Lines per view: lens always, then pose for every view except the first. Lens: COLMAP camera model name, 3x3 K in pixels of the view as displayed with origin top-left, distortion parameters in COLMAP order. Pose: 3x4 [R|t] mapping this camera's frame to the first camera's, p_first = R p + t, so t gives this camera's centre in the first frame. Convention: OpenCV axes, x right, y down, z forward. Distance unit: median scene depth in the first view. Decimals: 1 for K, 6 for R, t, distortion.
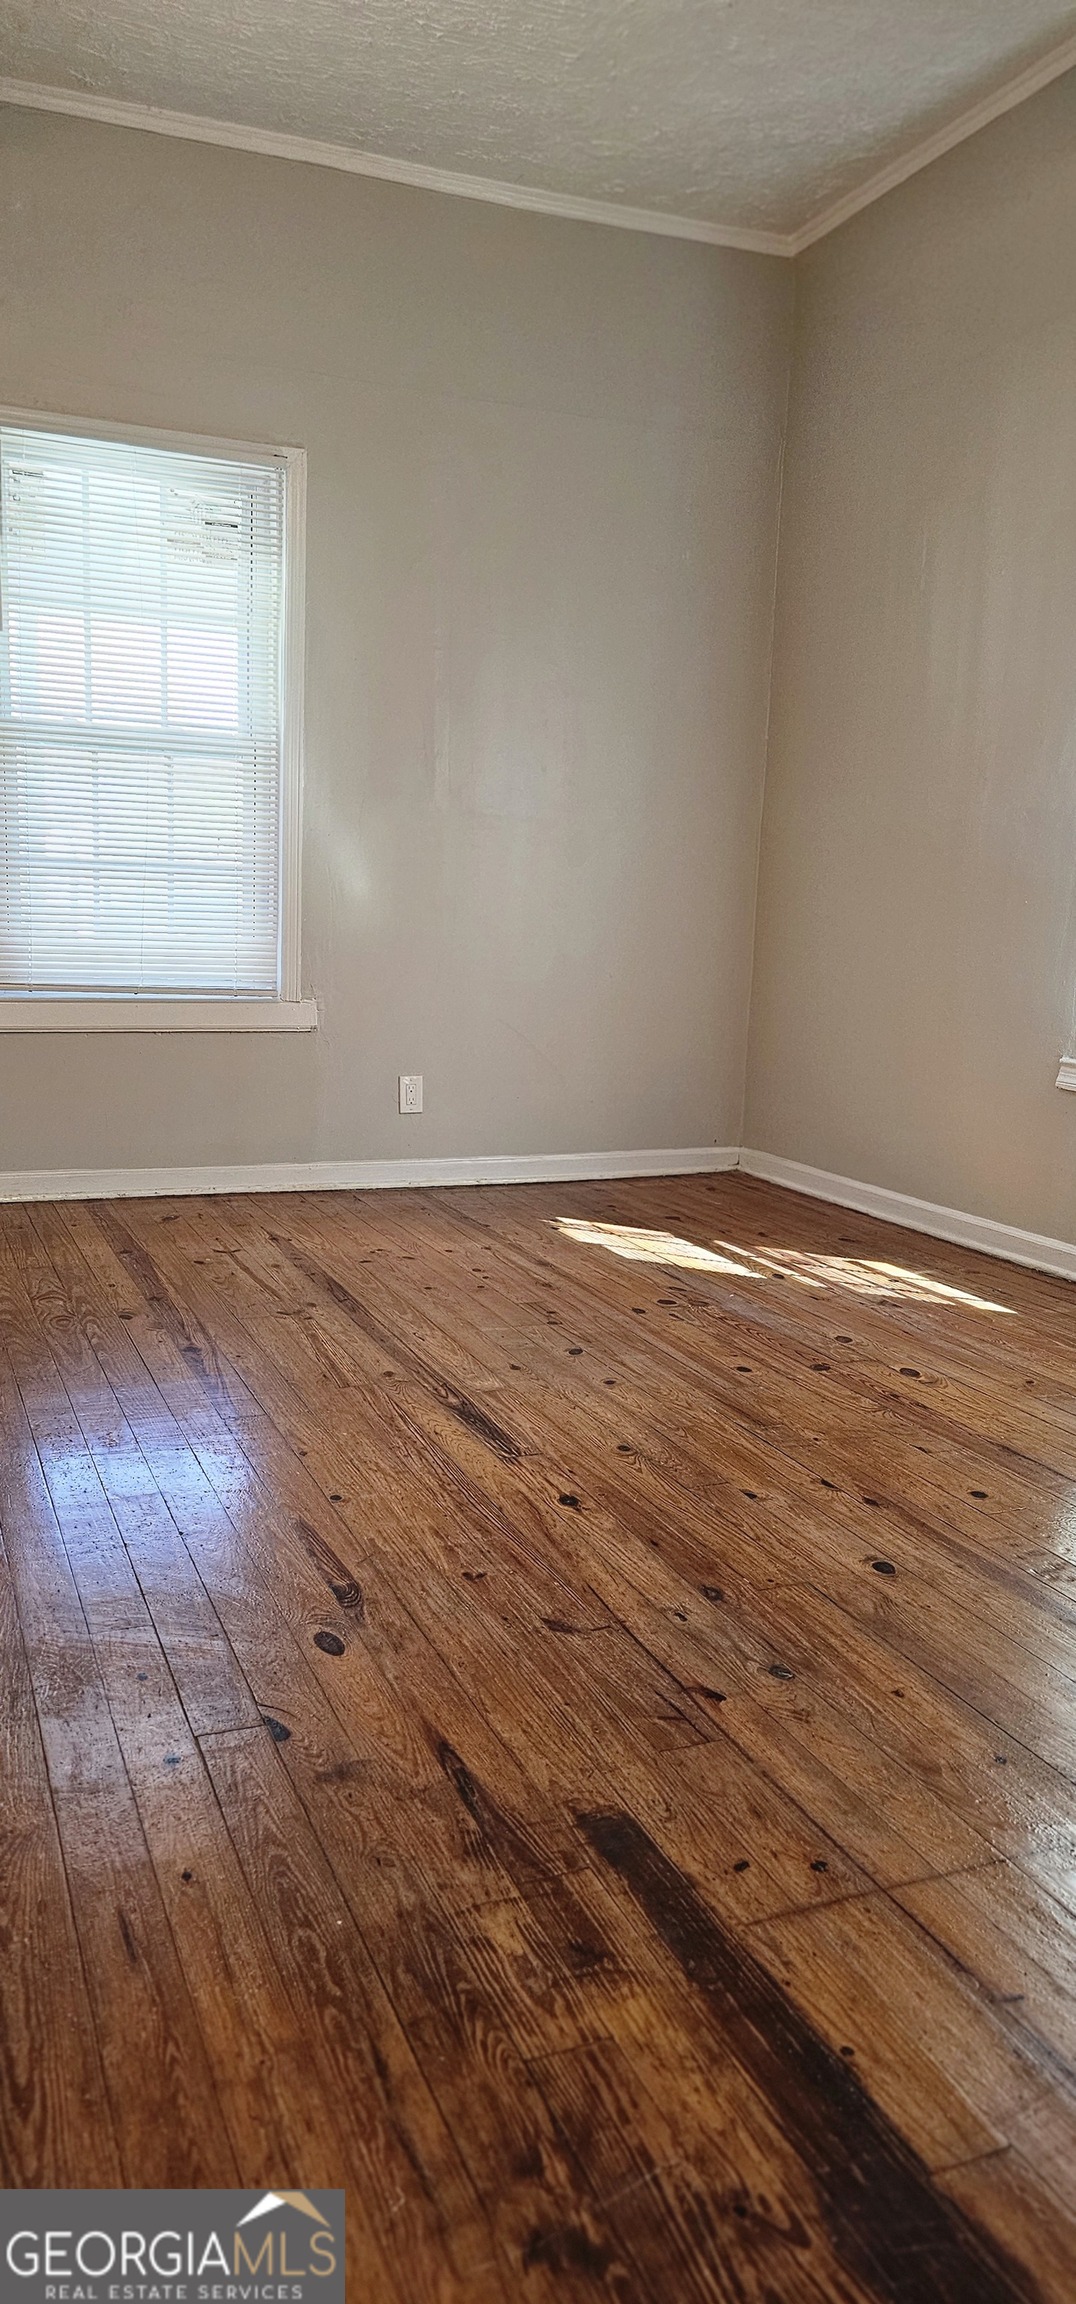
lens RADIAL K [[1583.4, 0, 521.4], [0, 1583.4, 1130.0], [0, 0, 1]] dist [0.094747, -0.066911]
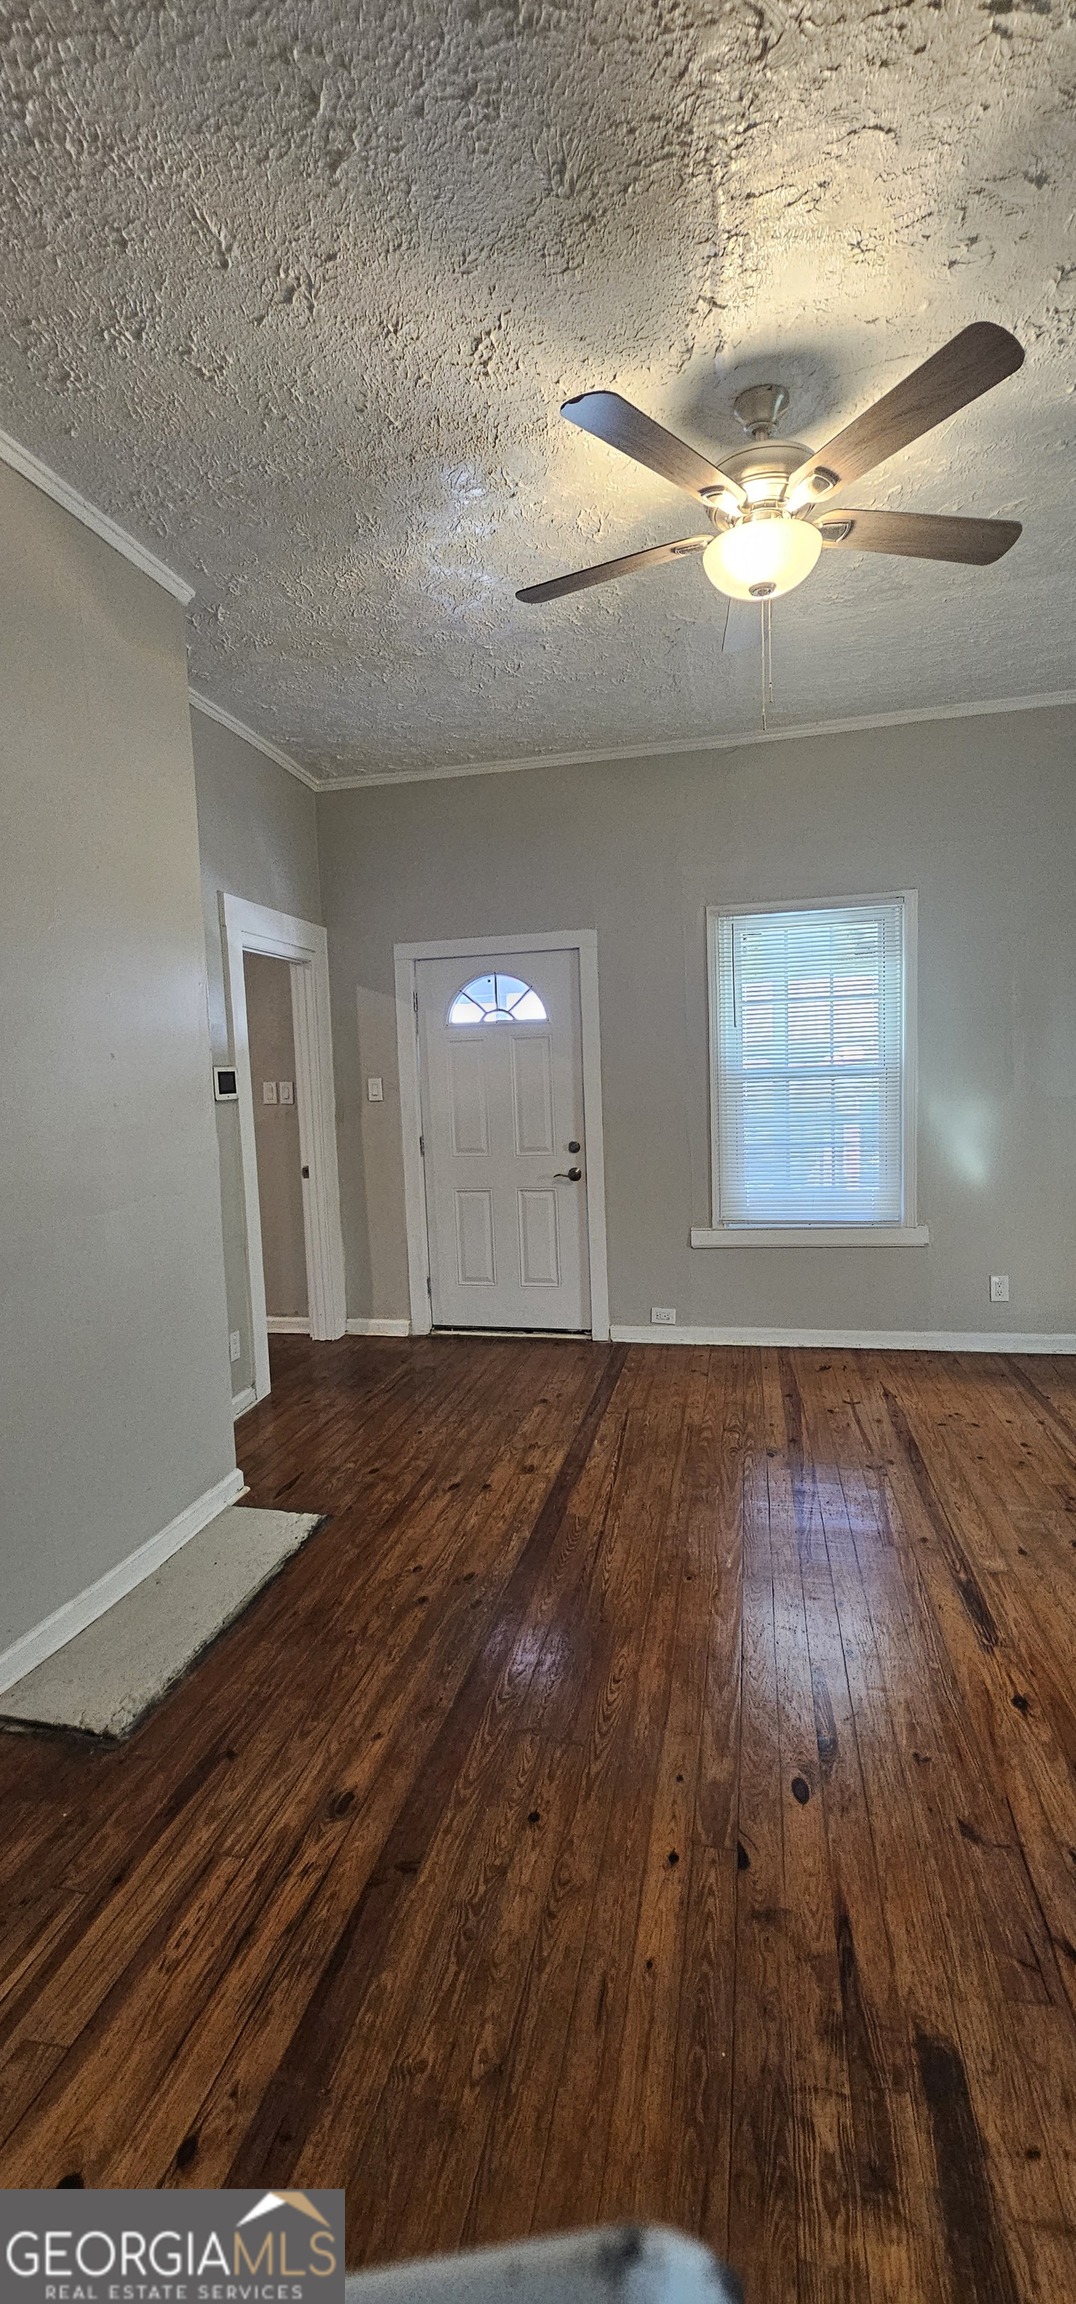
lens RADIAL K [[932.6, 0, 532.8], [0, 932.6, 1146.2], [0, 0, 1]] dist [0.004319, -0.001527]
pose [[0.812177, -0.012807, -0.583270, 0.231241], [-0.017960, 0.998736, -0.046938, -0.289084], [0.583134, 0.048597, 0.810921, 0.085552]]
